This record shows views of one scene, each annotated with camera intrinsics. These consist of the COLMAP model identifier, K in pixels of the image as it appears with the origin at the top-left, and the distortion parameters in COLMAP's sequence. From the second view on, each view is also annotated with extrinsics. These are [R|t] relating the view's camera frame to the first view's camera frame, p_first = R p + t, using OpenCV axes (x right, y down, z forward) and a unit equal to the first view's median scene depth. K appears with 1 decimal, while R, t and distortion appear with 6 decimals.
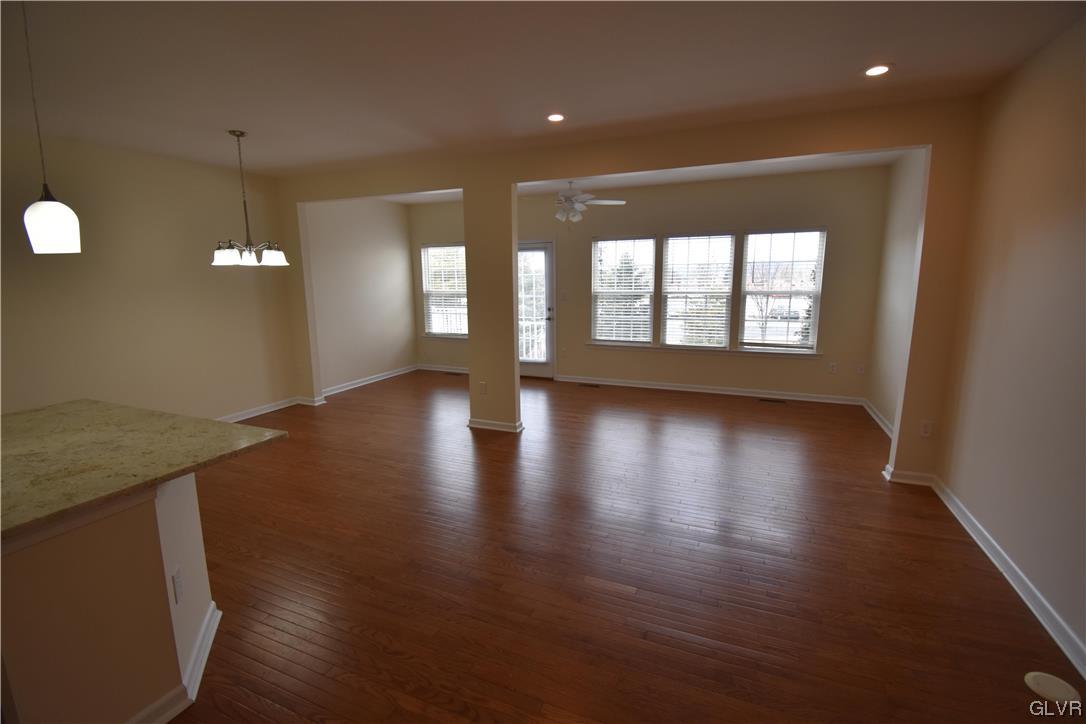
lens RADIAL K [[487.6, 0, 543.0], [0, 487.6, 362.0], [0, 0, 1]] dist [0.000272, -0.014871]
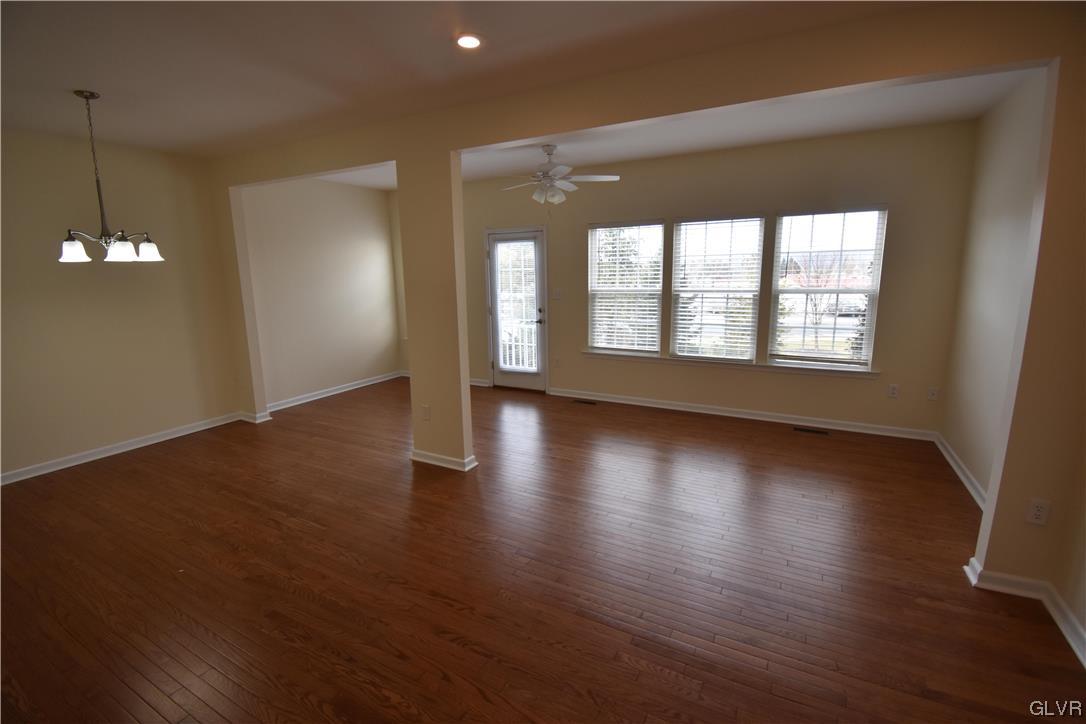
lens RADIAL K [[487.6, 0, 543.0], [0, 487.6, 362.0], [0, 0, 1]] dist [0.000272, -0.014871]
pose [[0.995384, 0.012735, -0.095127, 0.116461], [-0.011511, 0.999844, 0.013409, -0.035251], [0.095283, -0.012252, 0.995375, 0.185064]]
